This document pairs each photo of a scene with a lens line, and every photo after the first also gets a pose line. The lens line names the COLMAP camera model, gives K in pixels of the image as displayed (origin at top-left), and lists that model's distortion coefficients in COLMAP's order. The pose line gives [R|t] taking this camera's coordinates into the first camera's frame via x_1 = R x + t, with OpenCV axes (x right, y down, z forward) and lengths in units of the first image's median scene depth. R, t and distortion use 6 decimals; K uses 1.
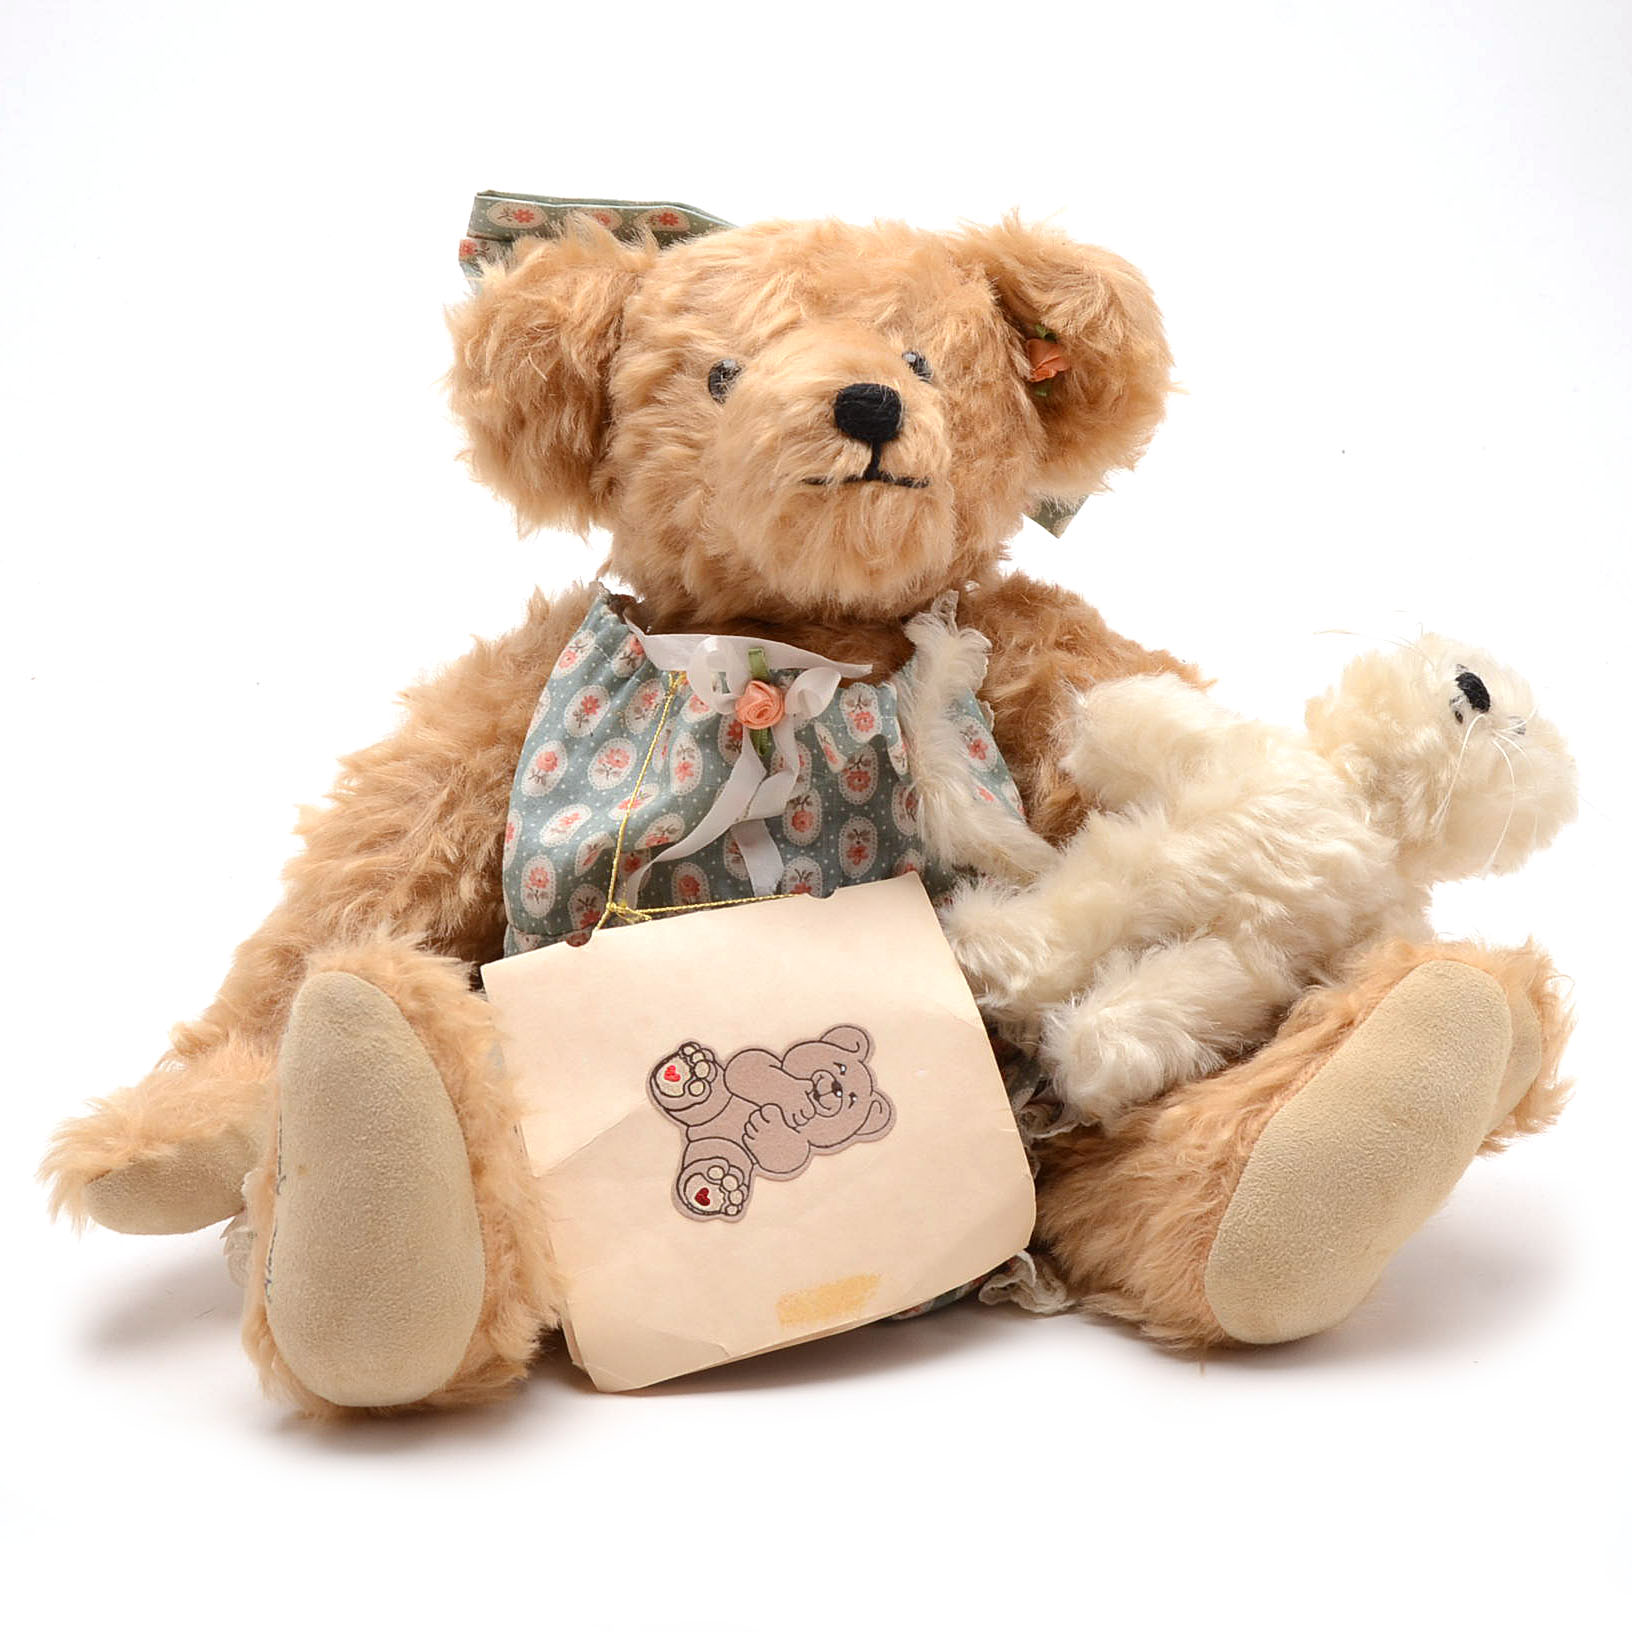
lens RADIAL K [[2980.1, 0, 816.0], [0, 2980.1, 816.0], [0, 0, 1]] dist [0.297535, -0.006667]
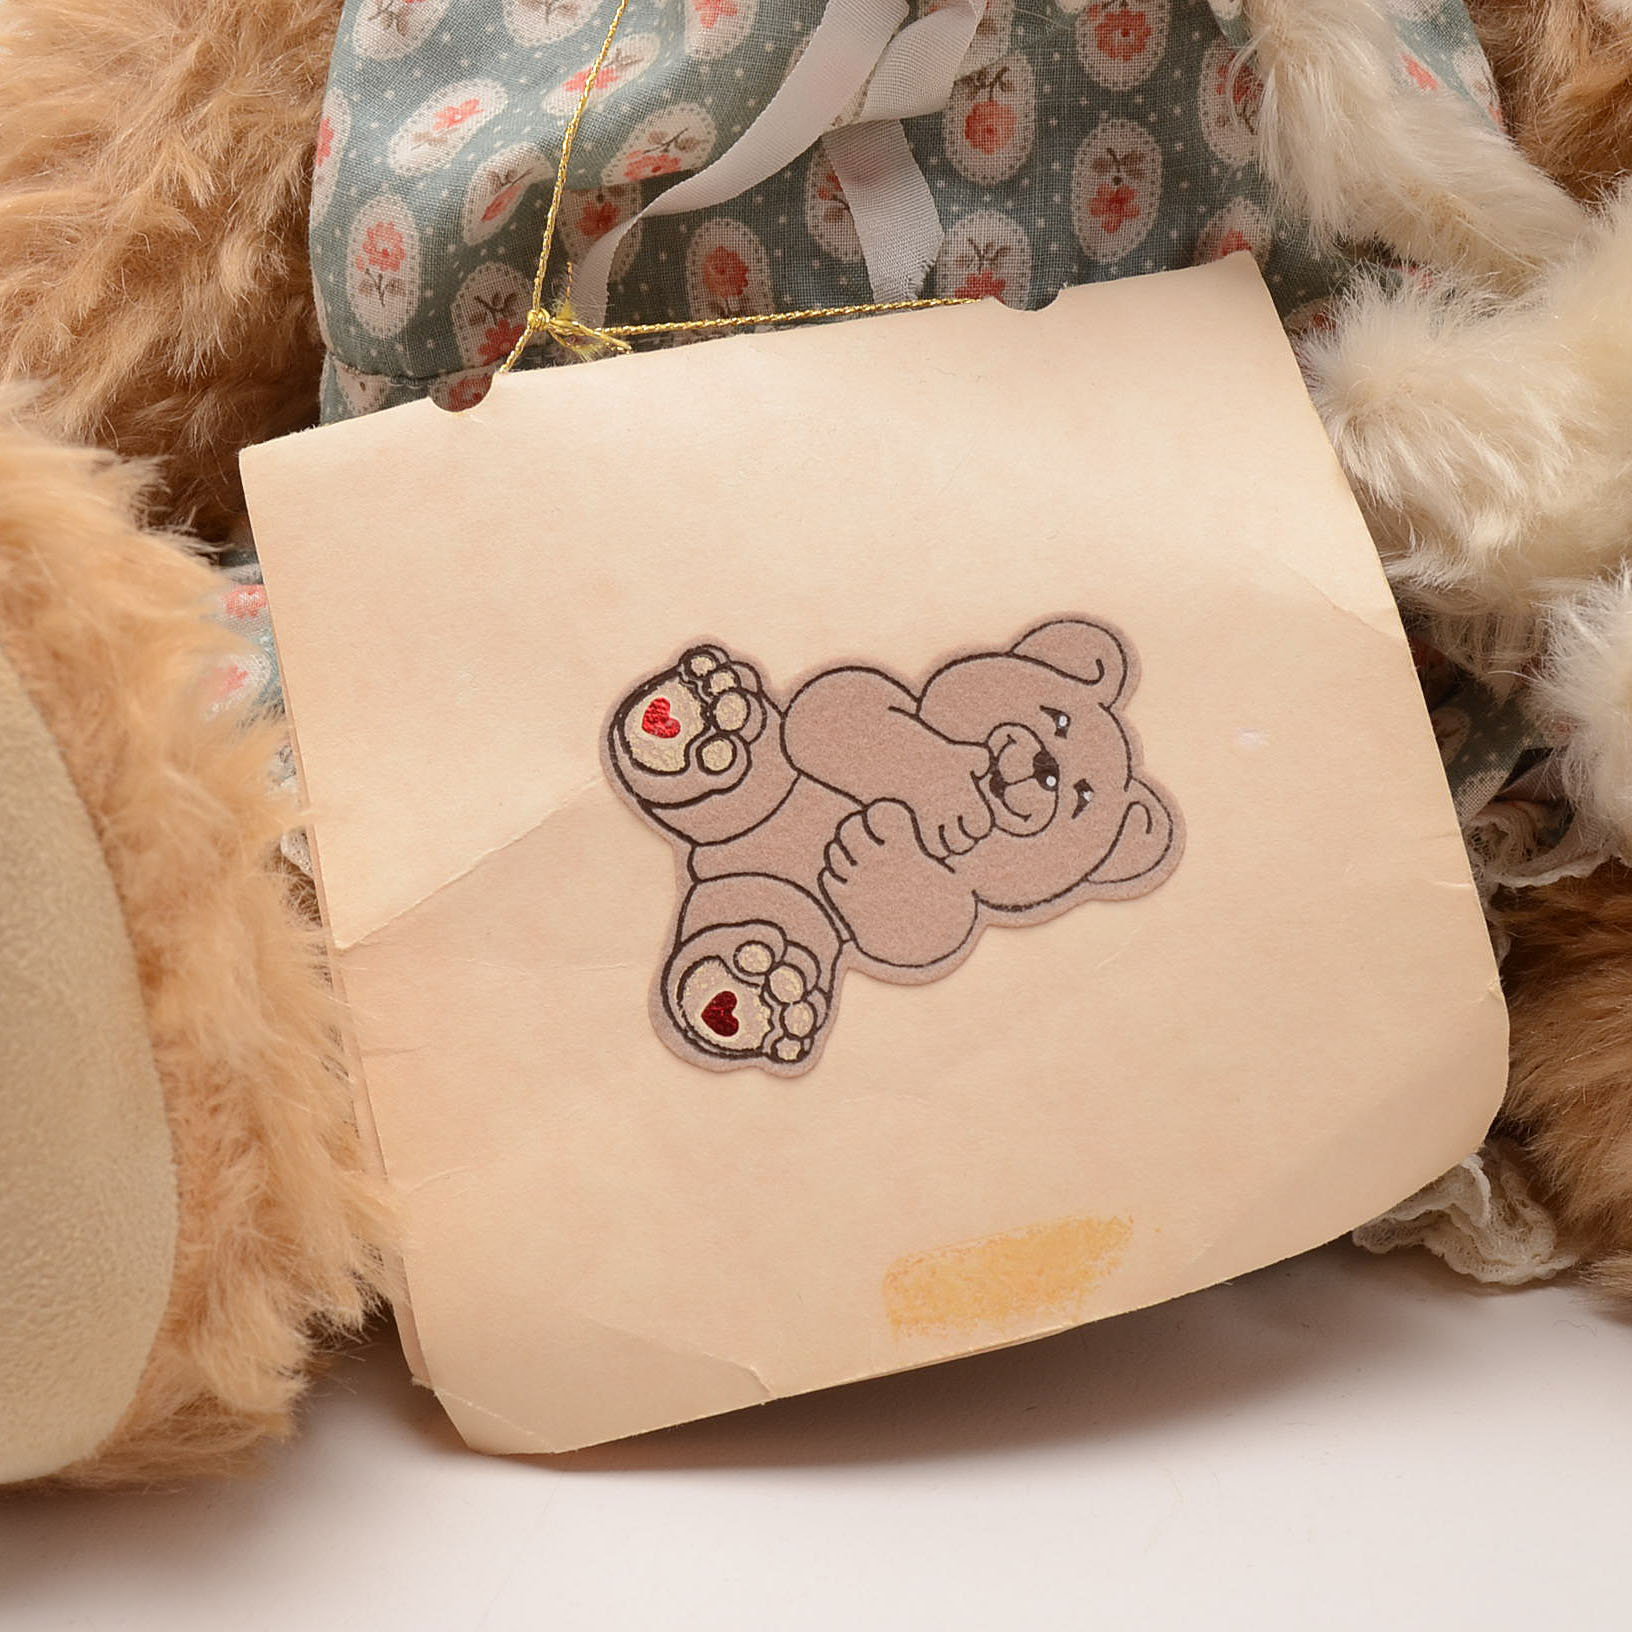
lens RADIAL K [[3186.7, 0, 752.8], [0, 3186.7, 765.1], [0, 0, 1]] dist [-0.038434, -0.146165]
pose [[0.995713, 0.035451, -0.085429, 0.004070], [-0.018713, 0.981742, 0.189295, 0.006067], [0.090580, -0.186885, 0.978197, 0.544029]]
